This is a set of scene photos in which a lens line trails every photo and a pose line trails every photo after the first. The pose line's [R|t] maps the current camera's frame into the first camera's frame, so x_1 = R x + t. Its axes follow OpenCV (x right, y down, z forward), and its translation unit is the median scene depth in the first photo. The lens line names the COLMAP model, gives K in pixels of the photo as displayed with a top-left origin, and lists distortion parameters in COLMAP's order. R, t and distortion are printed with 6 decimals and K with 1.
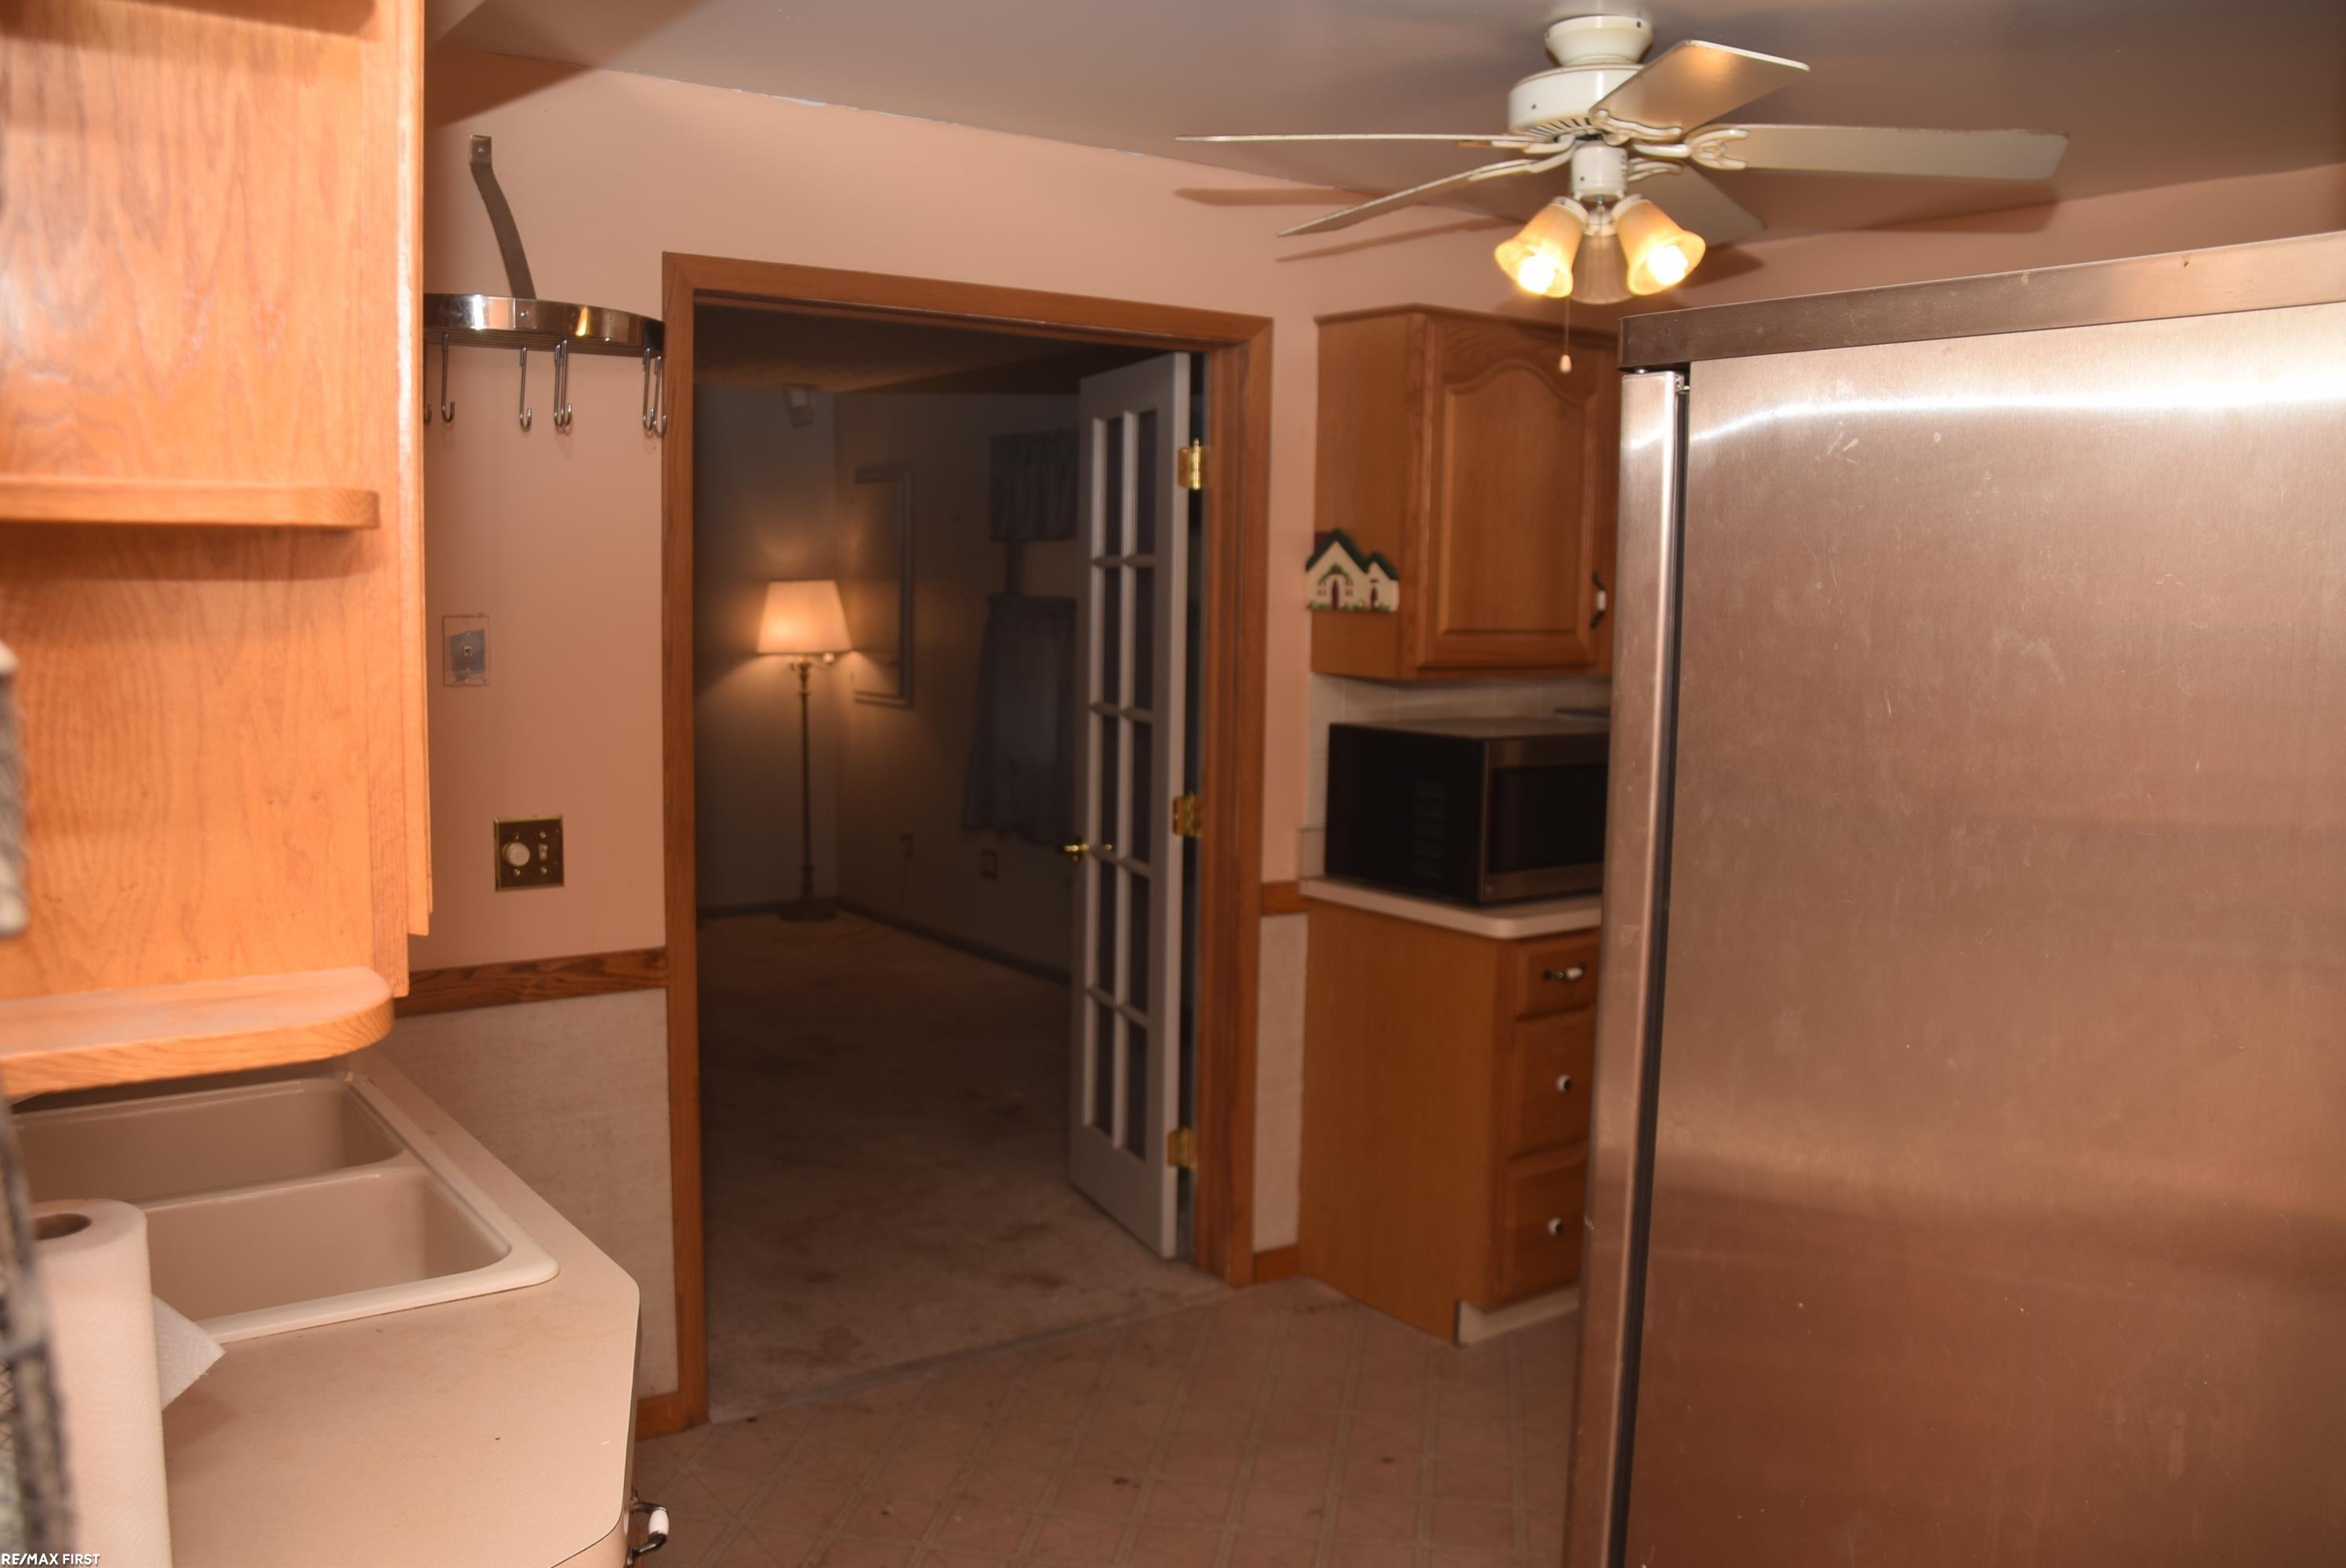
lens RADIAL K [[1886.0, 0, 1141.7], [0, 1886.0, 774.3], [0, 0, 1]] dist [0.000461, 0.000033]
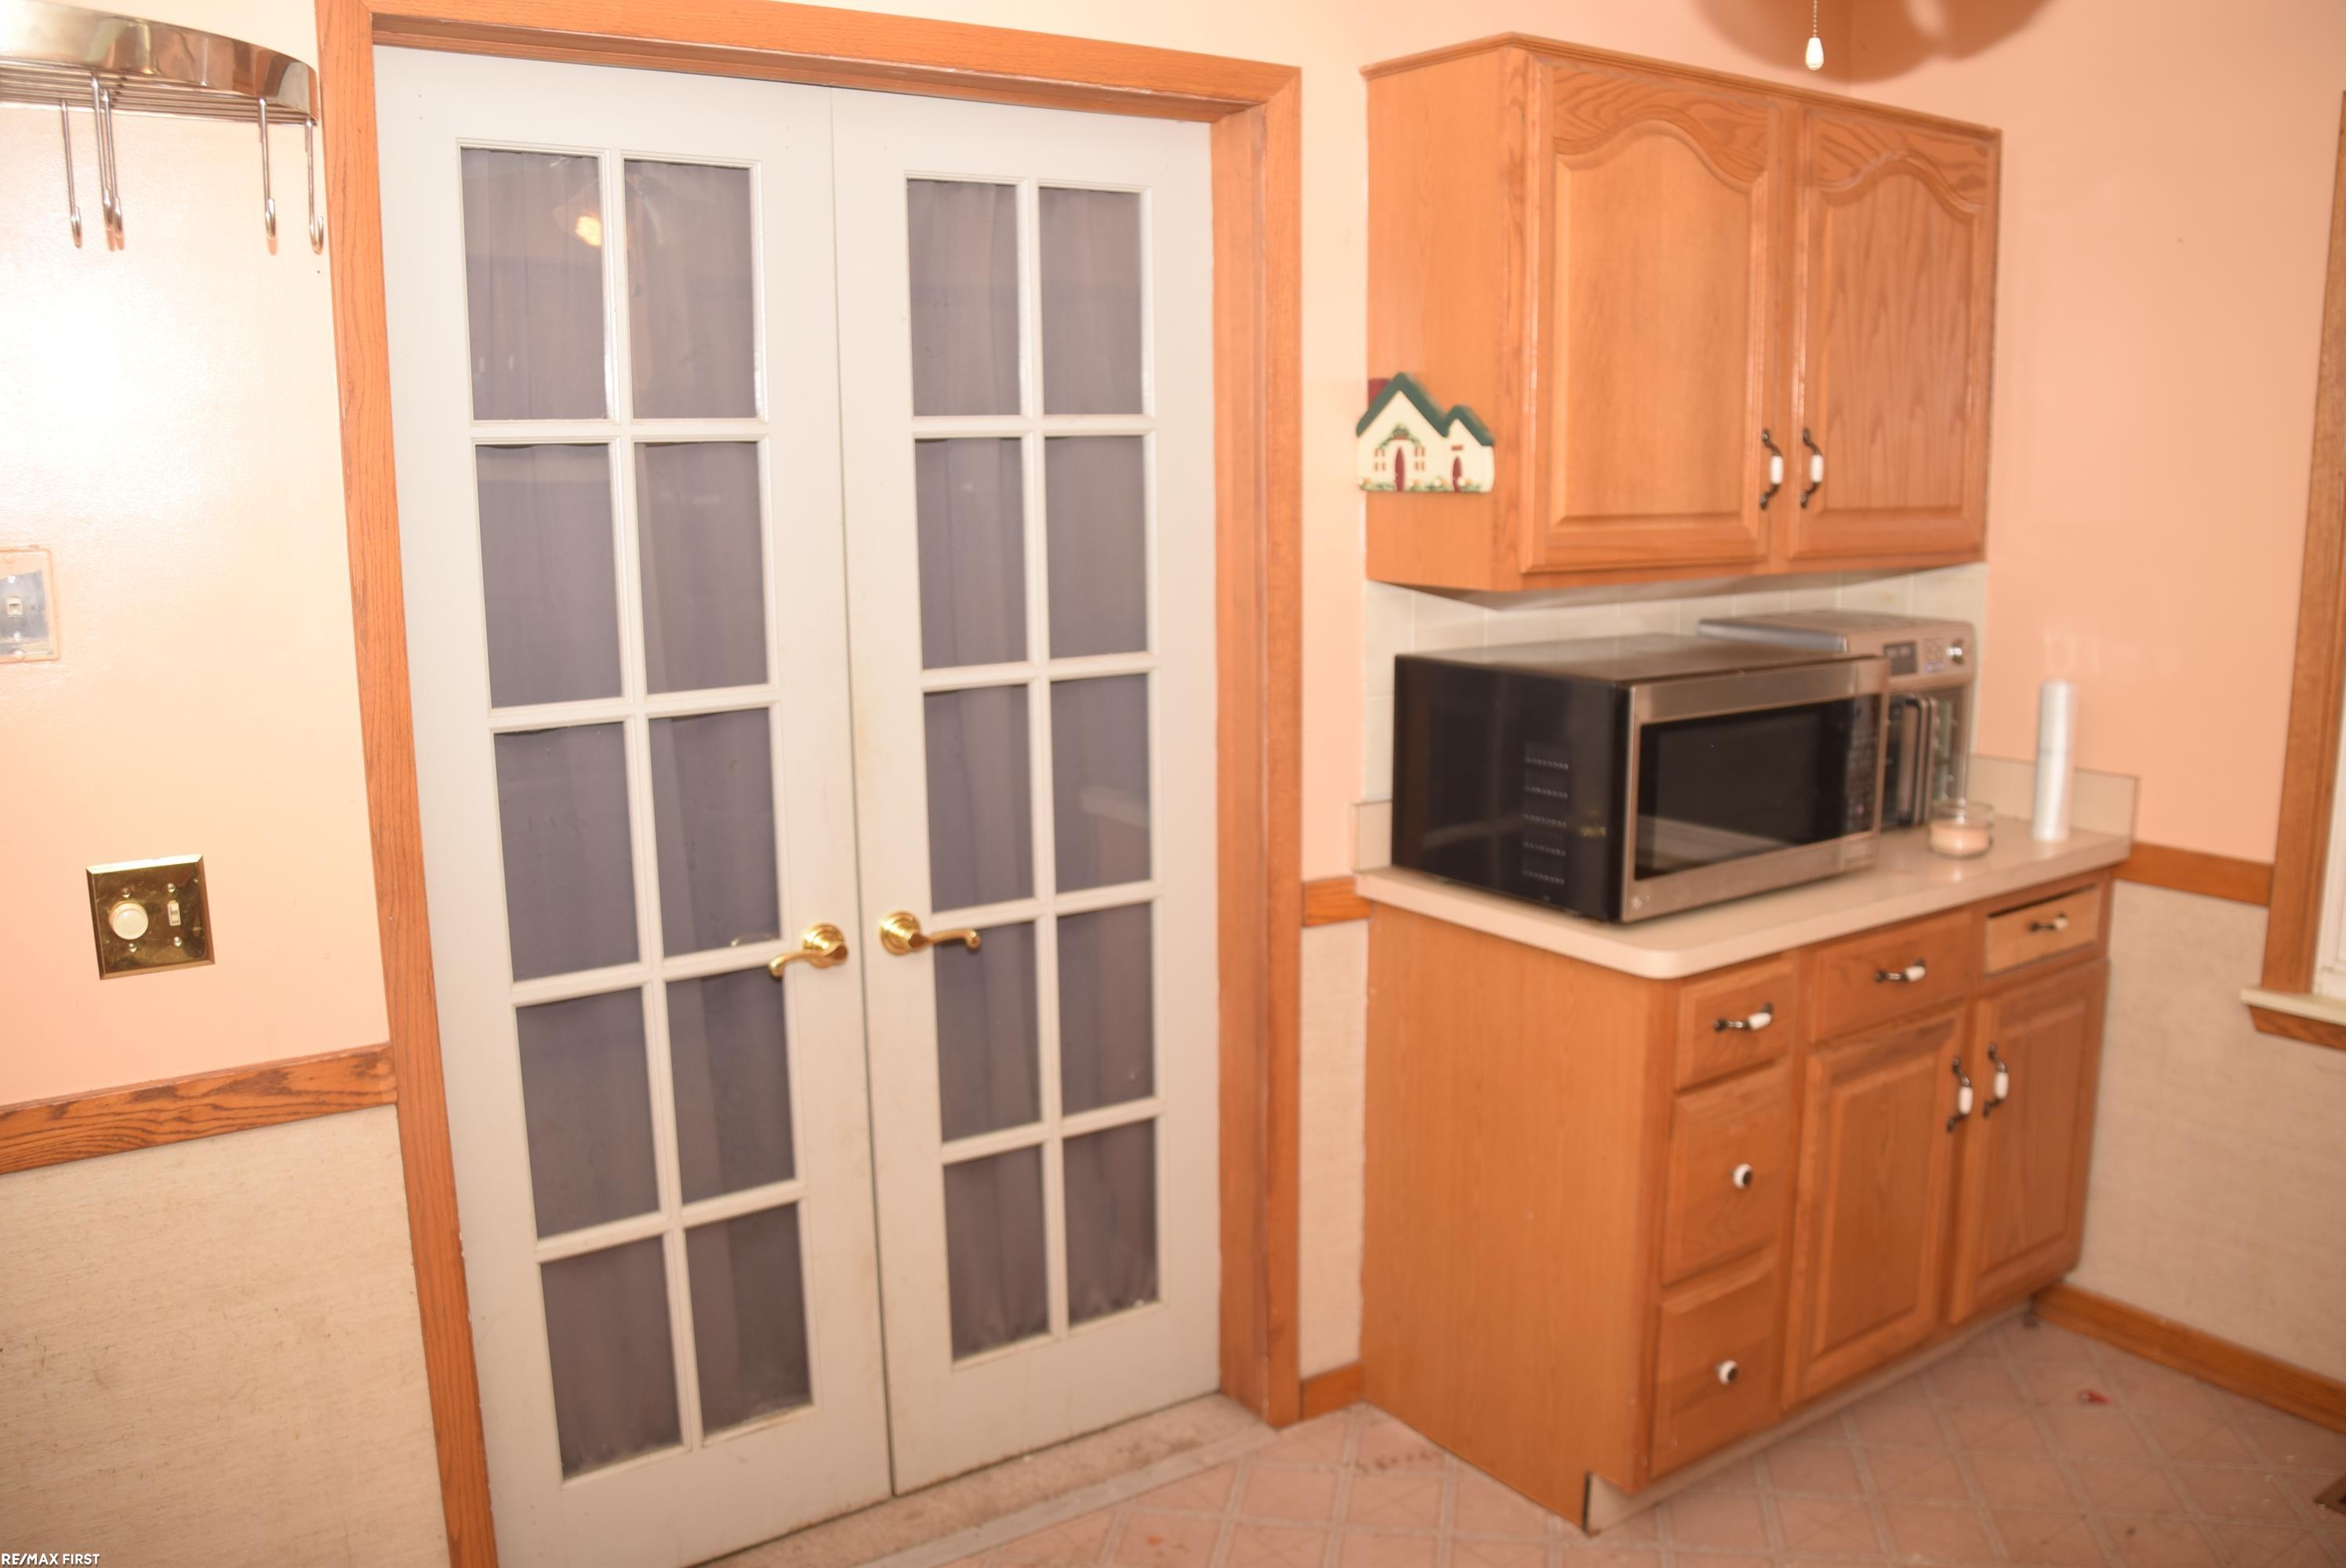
lens RADIAL K [[1822.2, 0, 1173.0], [0, 1822.2, 784.0], [0, 0, 1]] dist [-0.076725, 0.000552]
pose [[0.999639, -0.023951, -0.012211, 0.025175], [0.024790, 0.996956, 0.073924, -0.032035], [0.010403, -0.074200, 0.997189, 0.332342]]
